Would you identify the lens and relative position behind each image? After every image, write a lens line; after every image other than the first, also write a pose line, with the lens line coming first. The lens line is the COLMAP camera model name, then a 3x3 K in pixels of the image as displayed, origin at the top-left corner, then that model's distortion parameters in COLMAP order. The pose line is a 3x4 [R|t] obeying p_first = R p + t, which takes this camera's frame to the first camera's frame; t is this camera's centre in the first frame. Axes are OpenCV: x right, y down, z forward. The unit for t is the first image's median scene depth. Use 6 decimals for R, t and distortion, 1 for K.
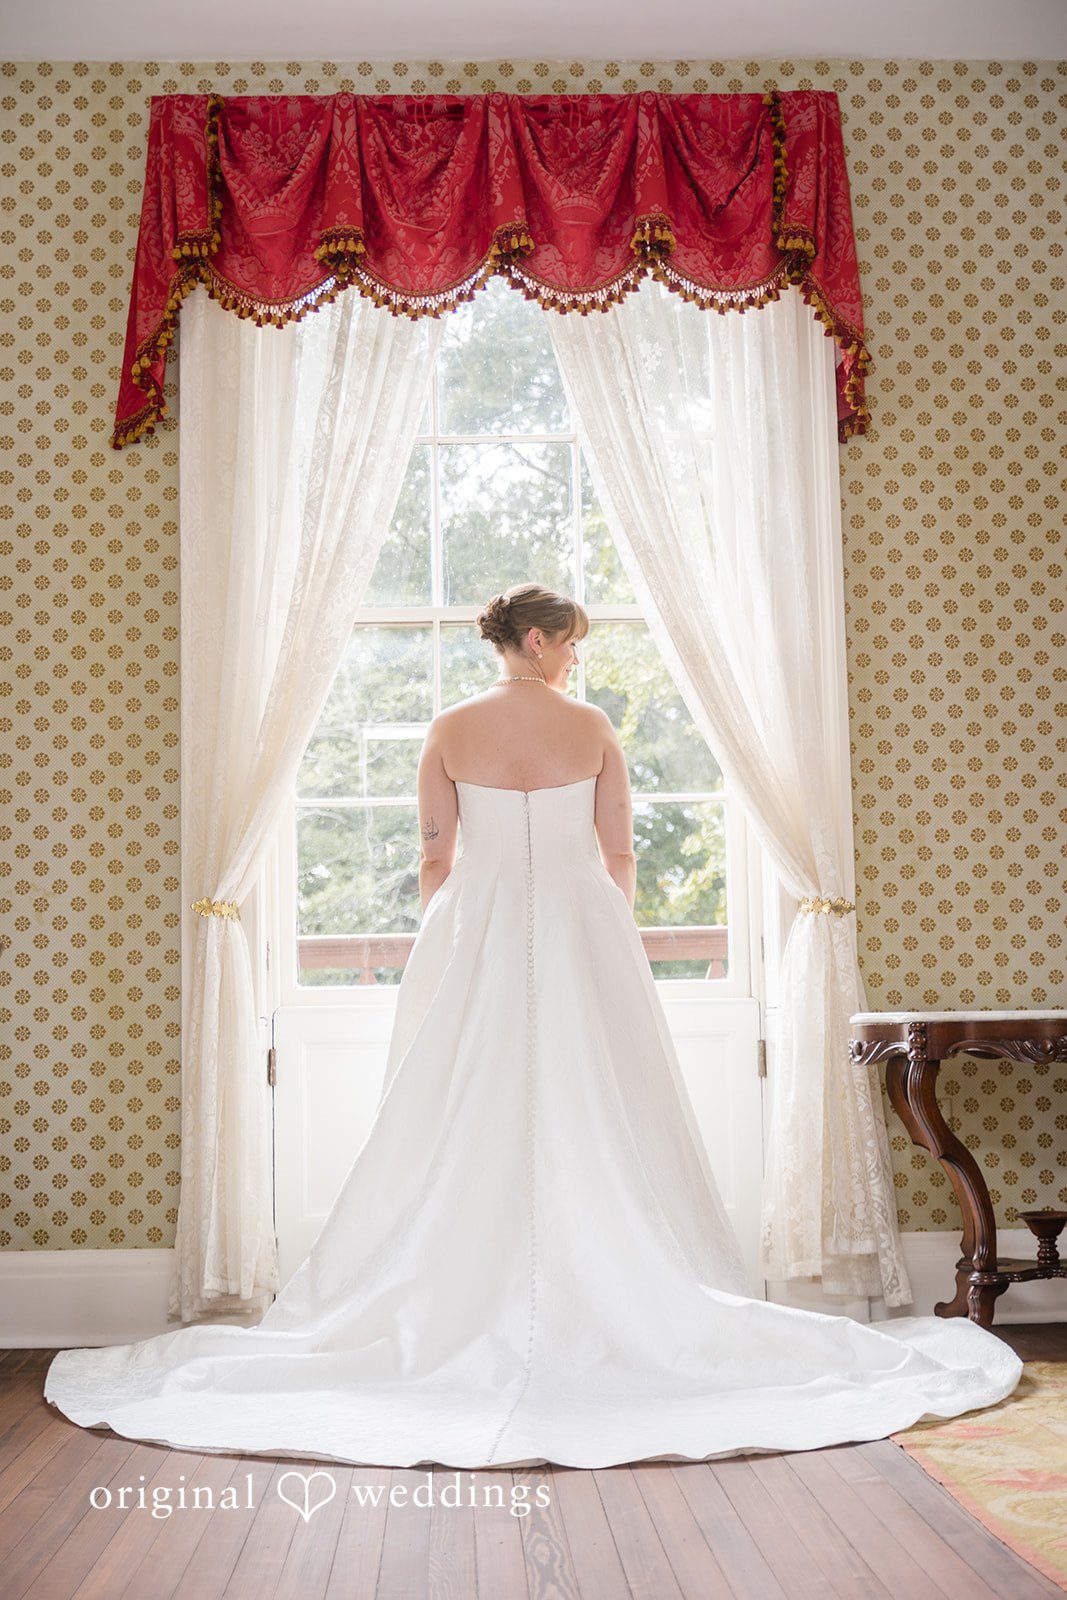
lens RADIAL K [[2031.5, 0, 533.0], [0, 2031.5, 799.5], [0, 0, 1]] dist [-0.038100, 0.000000]
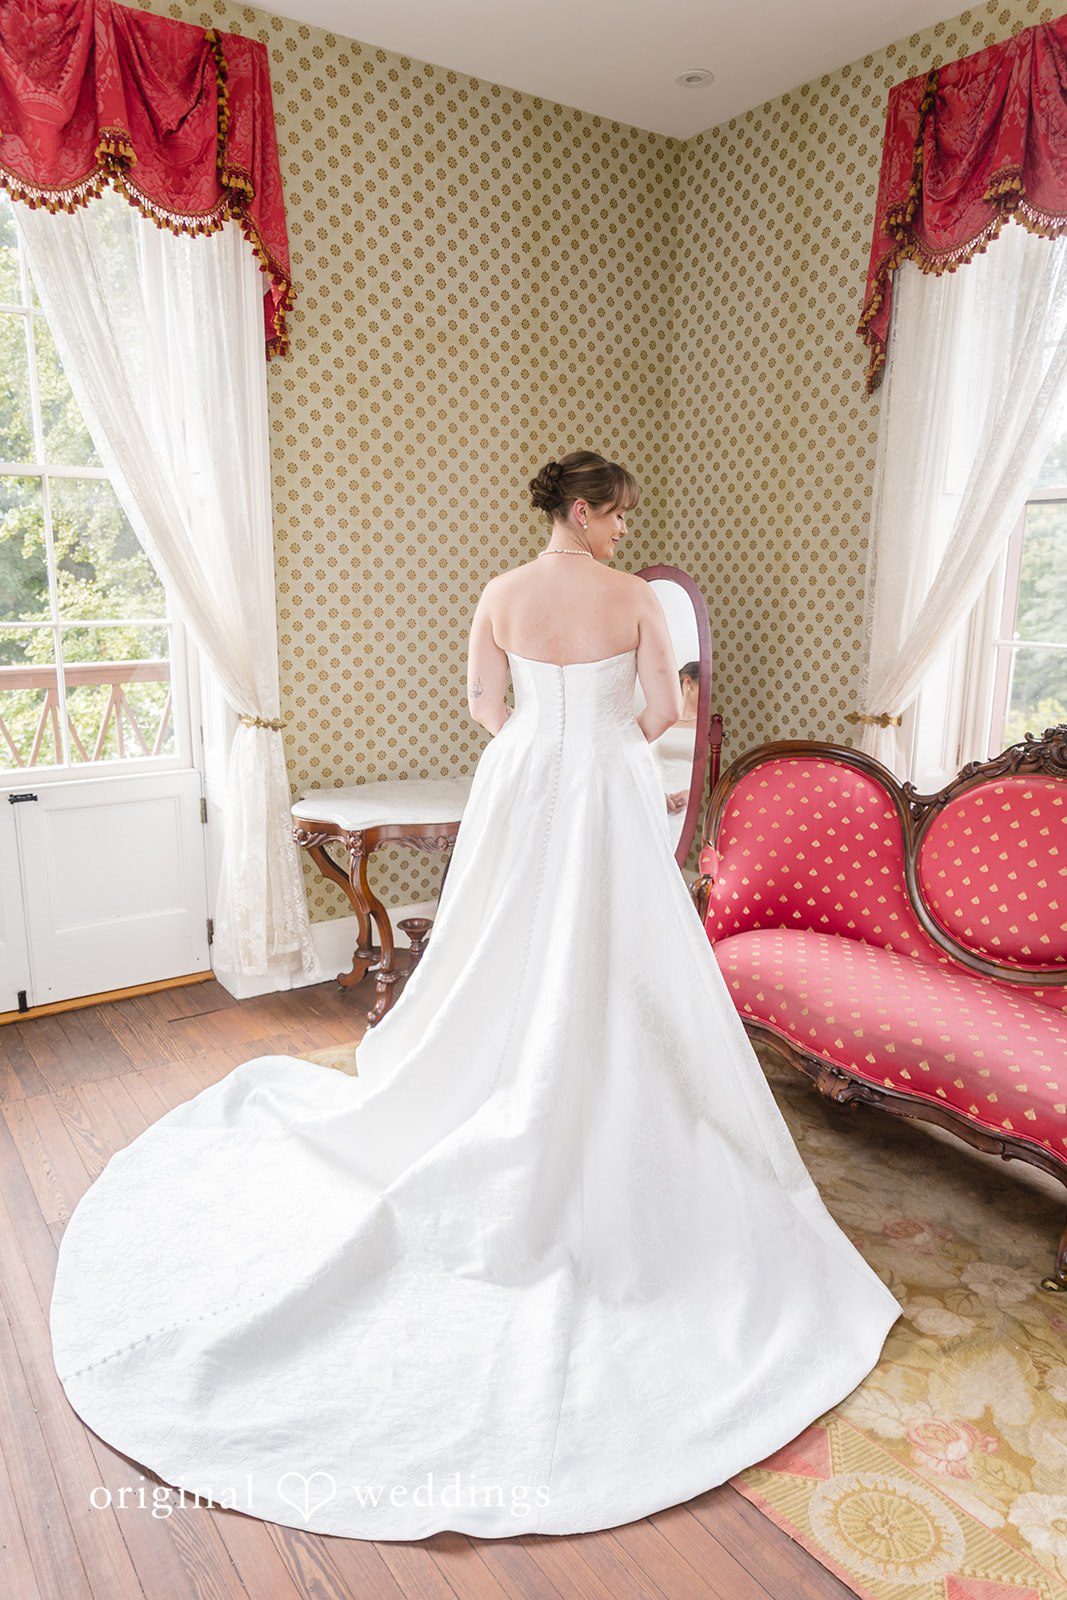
lens RADIAL K [[1053.3, 0, 533.5], [0, 1053.3, 801.9], [0, 0, 1]] dist [-0.009297, -0.005594]
pose [[0.841308, -0.088417, 0.533276, -0.089038], [-0.089052, 0.950383, 0.298063, -0.124099], [-0.533170, -0.298253, 0.791691, 0.294771]]
